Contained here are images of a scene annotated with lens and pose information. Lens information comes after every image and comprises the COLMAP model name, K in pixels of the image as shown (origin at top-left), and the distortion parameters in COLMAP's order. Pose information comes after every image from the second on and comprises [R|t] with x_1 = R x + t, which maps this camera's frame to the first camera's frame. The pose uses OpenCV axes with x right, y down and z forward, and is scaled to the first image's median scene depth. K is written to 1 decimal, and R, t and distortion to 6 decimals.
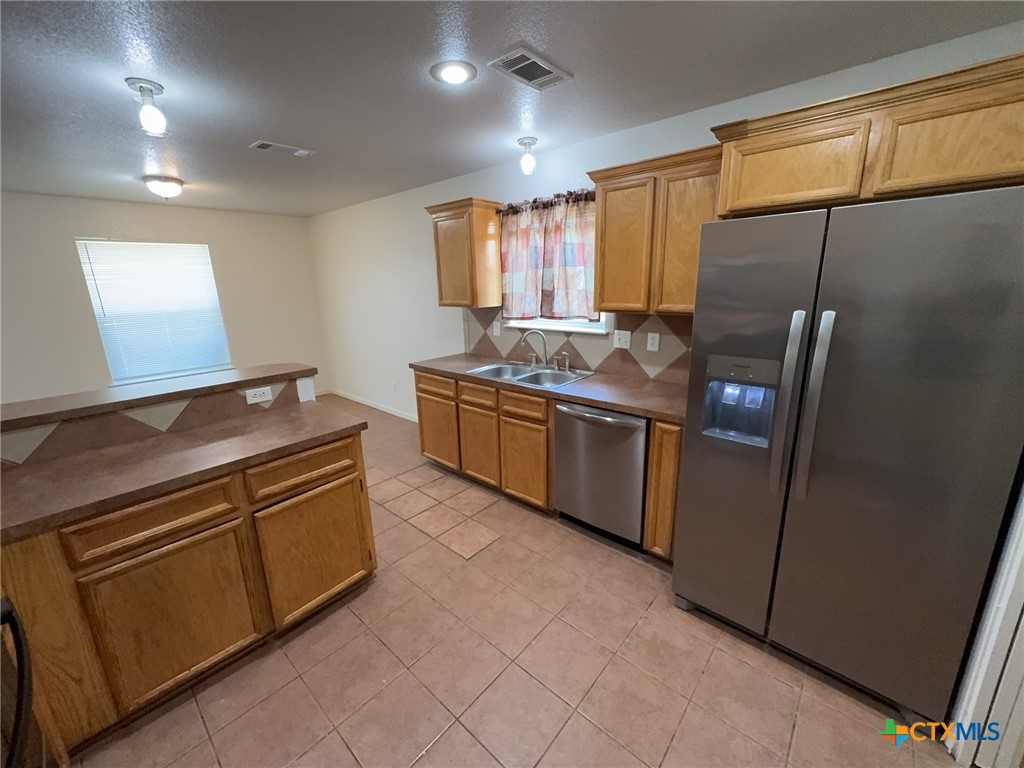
lens RADIAL K [[411.4, 0, 509.3], [0, 411.4, 383.6], [0, 0, 1]] dist [-0.001663, -0.000206]
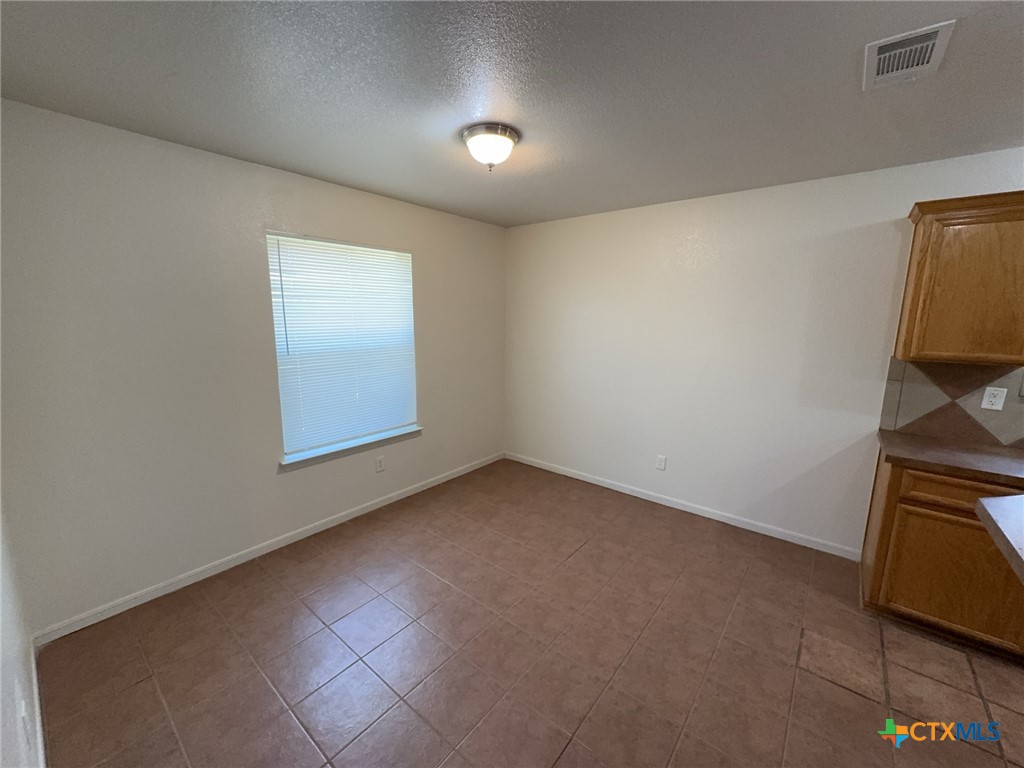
lens RADIAL K [[411.4, 0, 509.3], [0, 411.4, 383.6], [0, 0, 1]] dist [-0.001663, -0.000206]
pose [[0.998273, 0.028299, 0.051484, -0.695323], [-0.024117, 0.996494, -0.080113, -0.077348], [-0.053571, 0.078733, 0.995455, 0.363664]]
